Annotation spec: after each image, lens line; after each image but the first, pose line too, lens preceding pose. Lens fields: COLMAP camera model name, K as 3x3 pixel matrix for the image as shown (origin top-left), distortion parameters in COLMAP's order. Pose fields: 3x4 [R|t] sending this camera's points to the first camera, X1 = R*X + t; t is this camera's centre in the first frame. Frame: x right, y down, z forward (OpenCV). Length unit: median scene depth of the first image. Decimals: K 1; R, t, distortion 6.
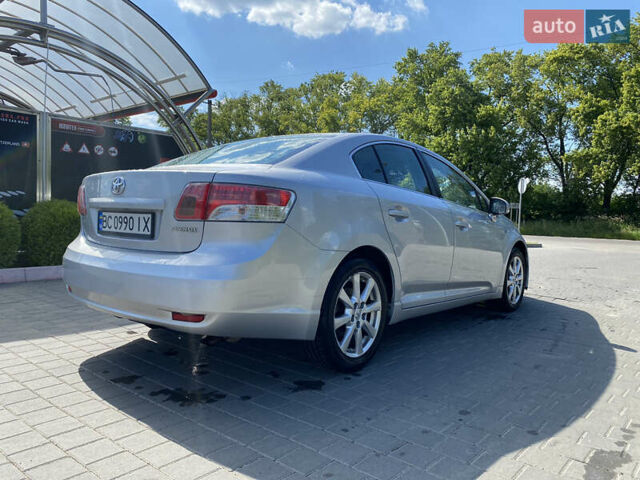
lens RADIAL K [[480.3, 0, 320.0], [0, 480.3, 240.0], [0, 0, 1]] dist [0.025129, -0.028378]
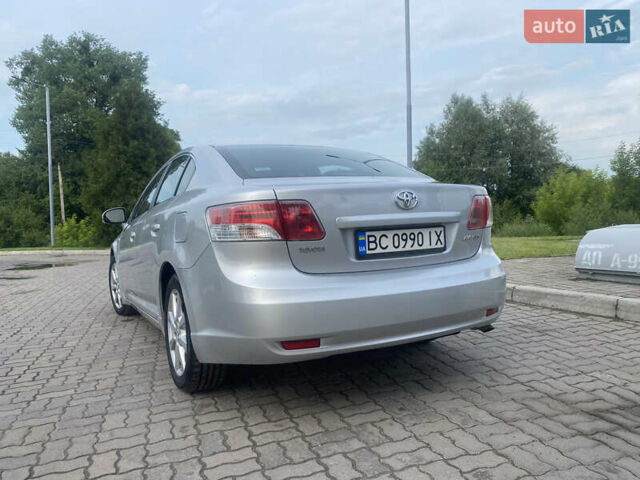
lens RADIAL K [[481.1, 0, 314.0], [0, 481.1, 234.4], [0, 0, 1]] dist [0.014200, -0.012627]
pose [[0.413090, -0.083635, 0.906842, -0.802056], [0.097696, 0.994097, 0.047180, -0.065215], [-0.905435, 0.069105, 0.418822, 0.470424]]
